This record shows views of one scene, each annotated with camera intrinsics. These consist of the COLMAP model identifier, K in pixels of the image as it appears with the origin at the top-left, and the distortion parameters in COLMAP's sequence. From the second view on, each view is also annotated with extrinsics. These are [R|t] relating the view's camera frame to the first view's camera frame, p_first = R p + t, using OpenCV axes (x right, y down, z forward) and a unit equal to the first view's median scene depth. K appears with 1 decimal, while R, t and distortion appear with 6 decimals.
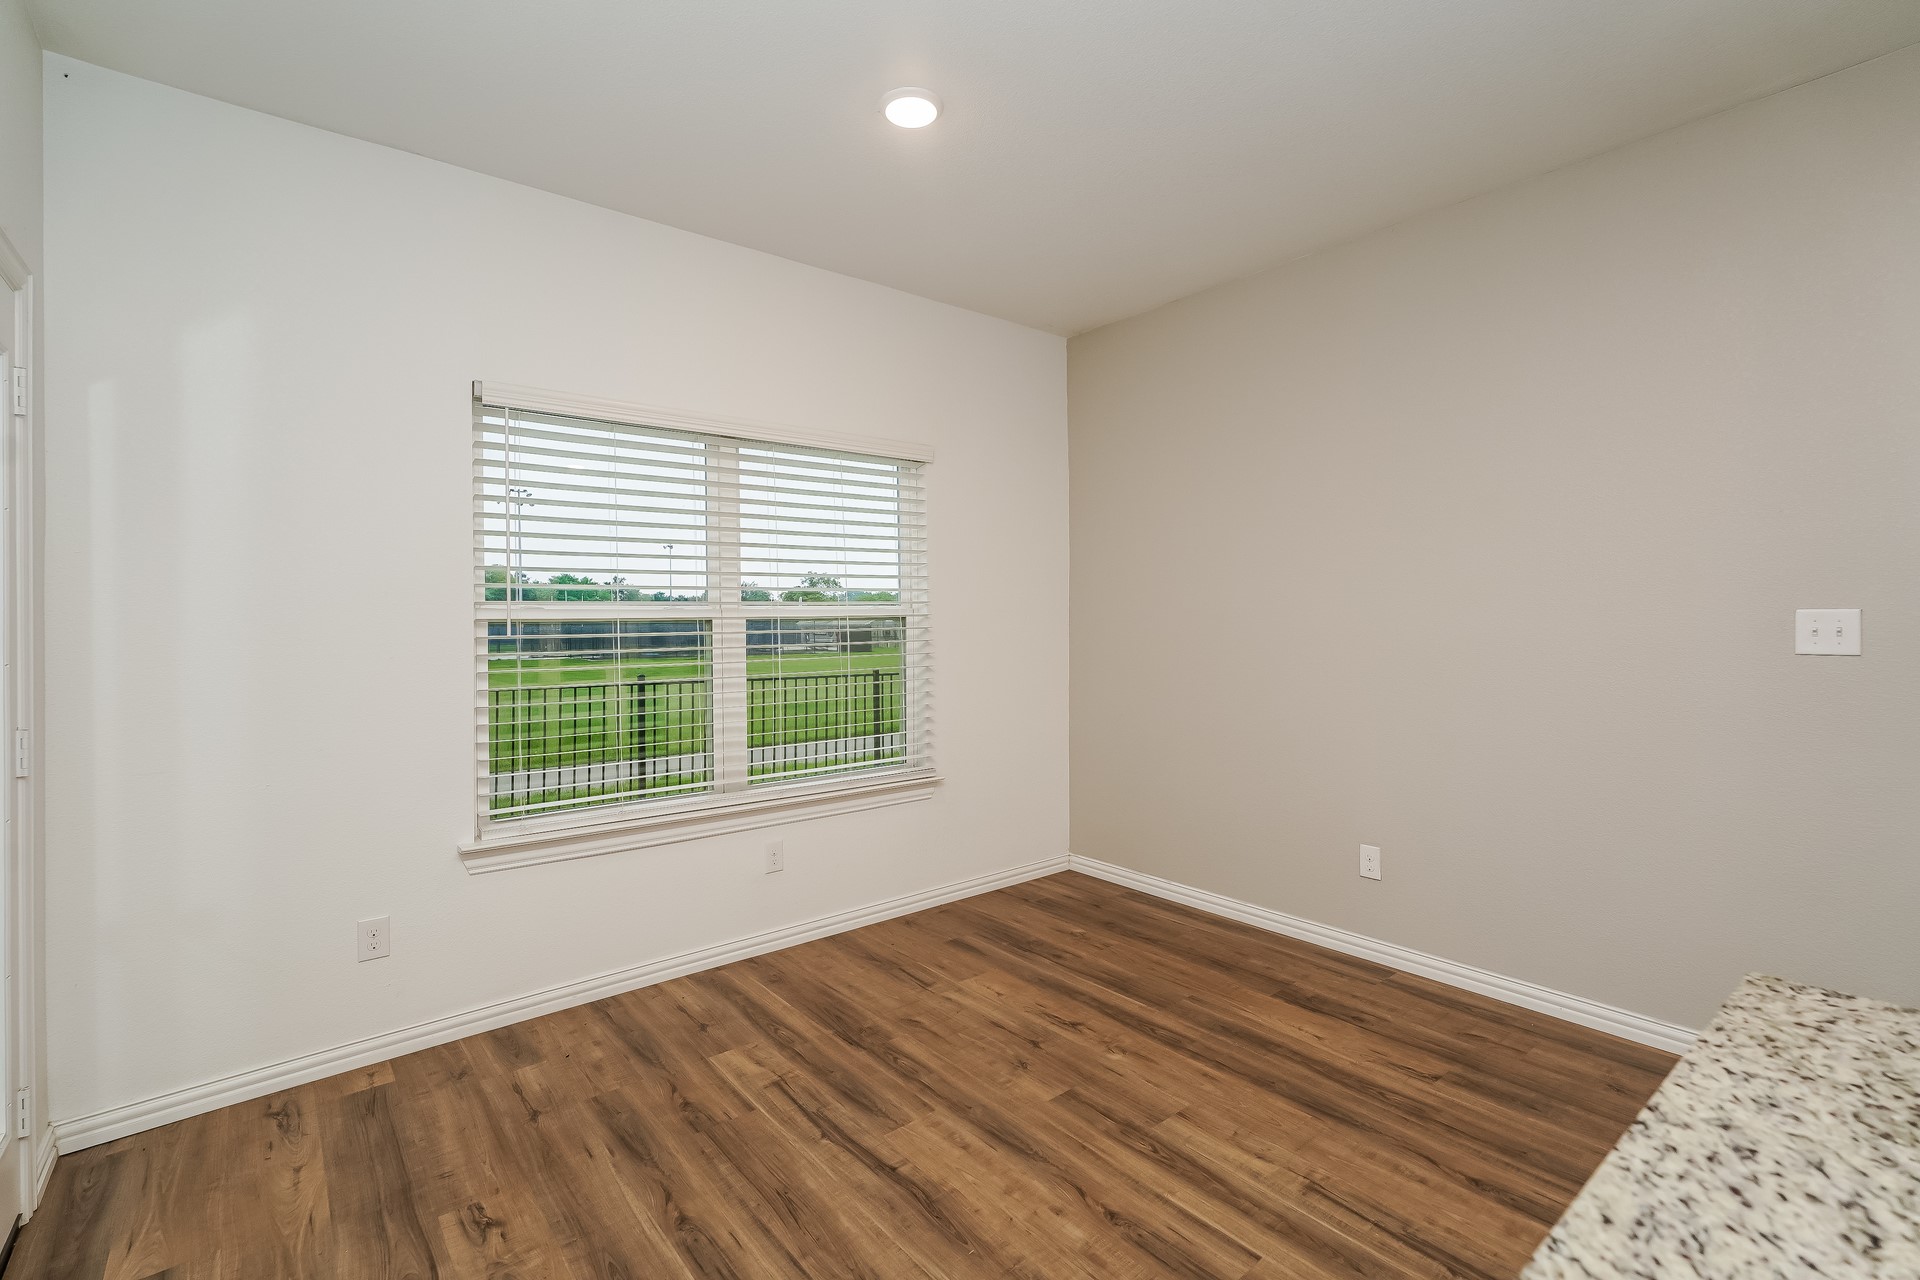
lens RADIAL K [[861.5, 0, 957.4], [0, 861.5, 624.1], [0, 0, 1]] dist [-0.001158, 0.001296]
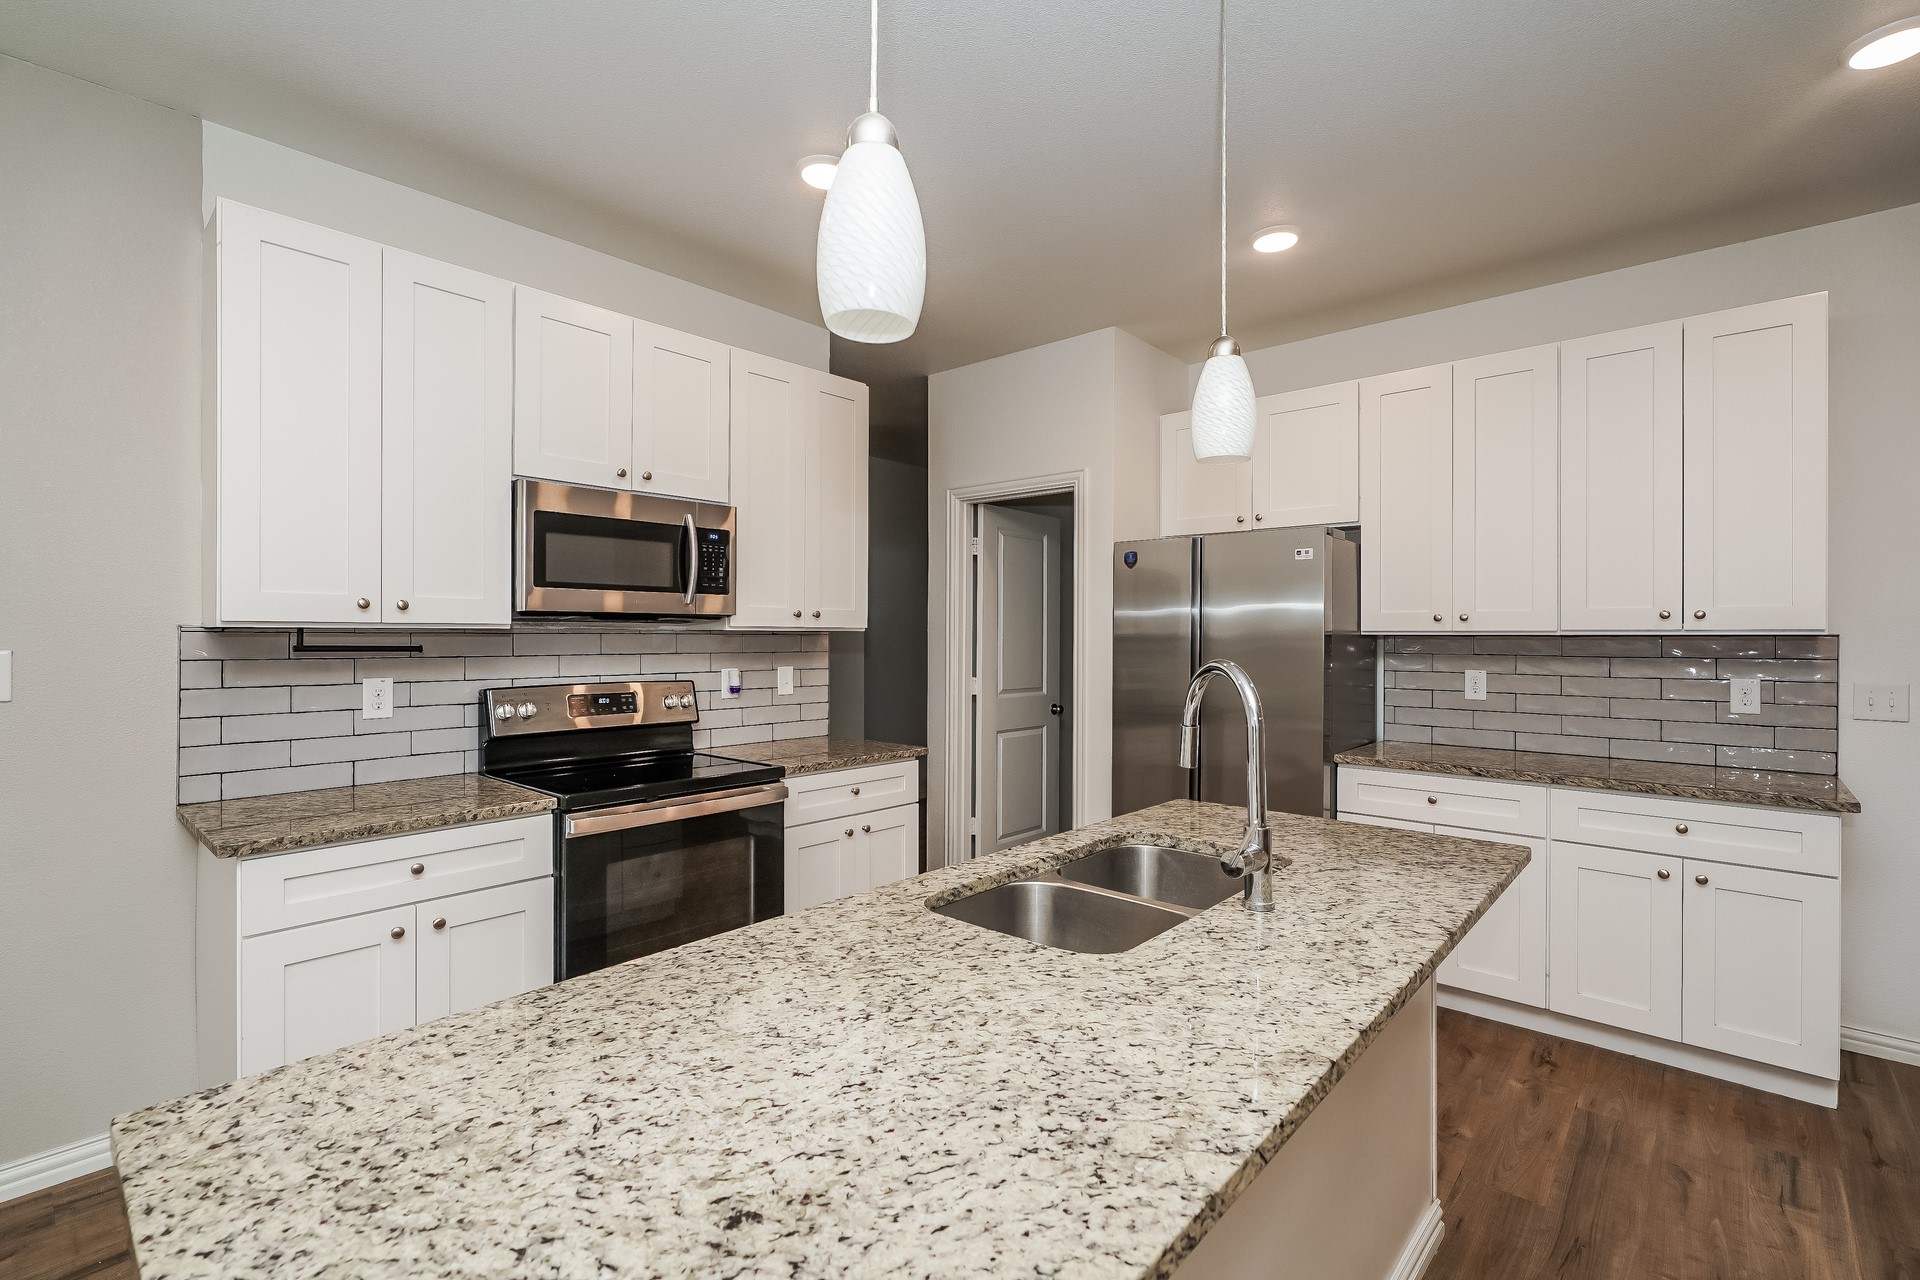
lens RADIAL K [[861.5, 0, 963.8], [0, 861.5, 627.8], [0, 0, 1]] dist [-0.001158, 0.001296]
pose [[-0.157109, 0.016202, 0.987448, -0.036630], [0.005499, 0.999864, -0.015531, -0.056546], [-0.987566, 0.002990, -0.157177, 0.376329]]
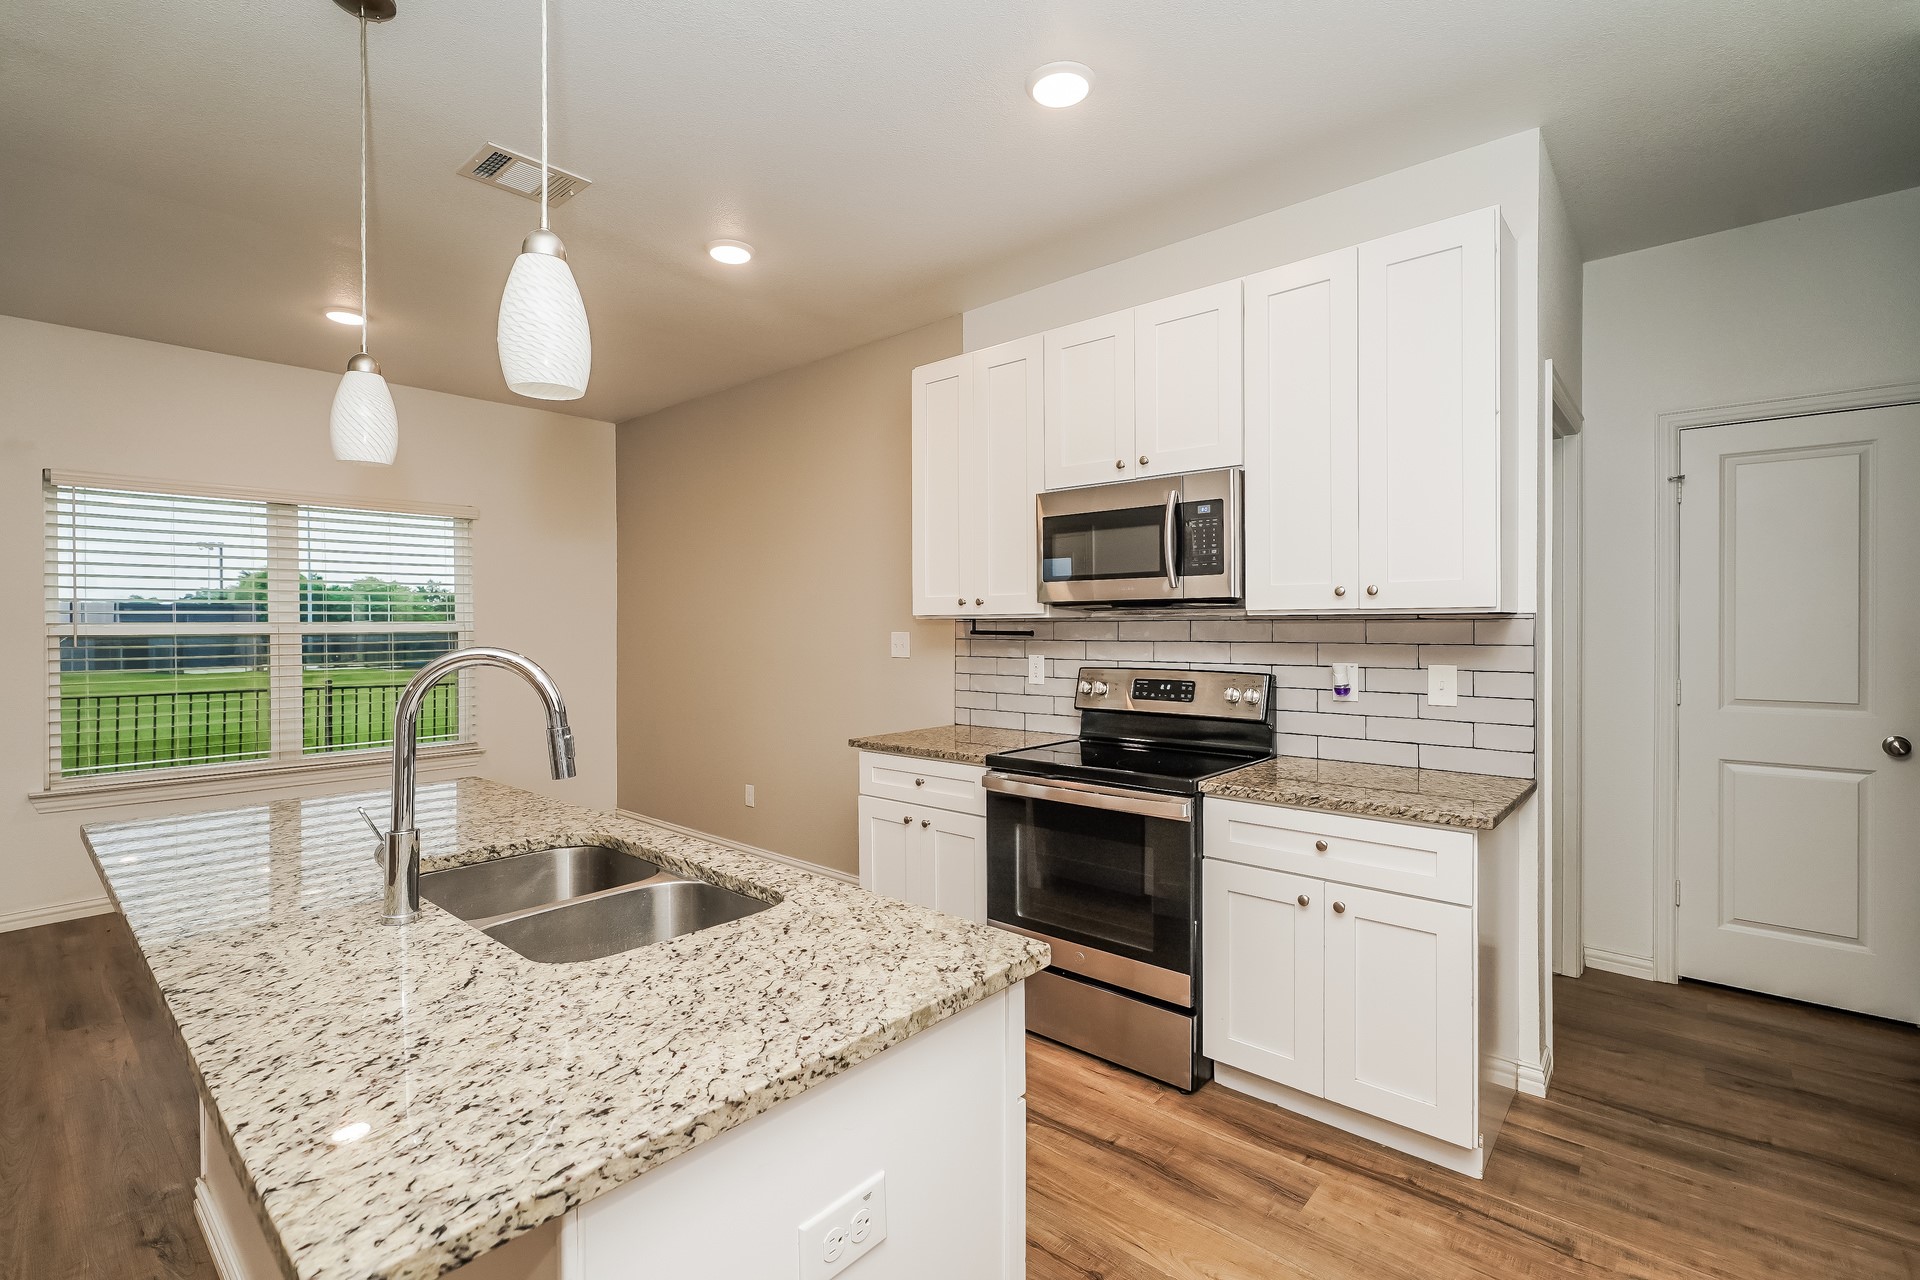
lens RADIAL K [[861.5, 0, 964.2], [0, 861.5, 641.2], [0, 0, 1]] dist [-0.001158, 0.001296]
pose [[0.987042, 0.001549, 0.160457, 2.154352], [-0.003101, 0.999951, 0.009419, -0.041954], [-0.160435, -0.009794, 0.986998, -1.972498]]
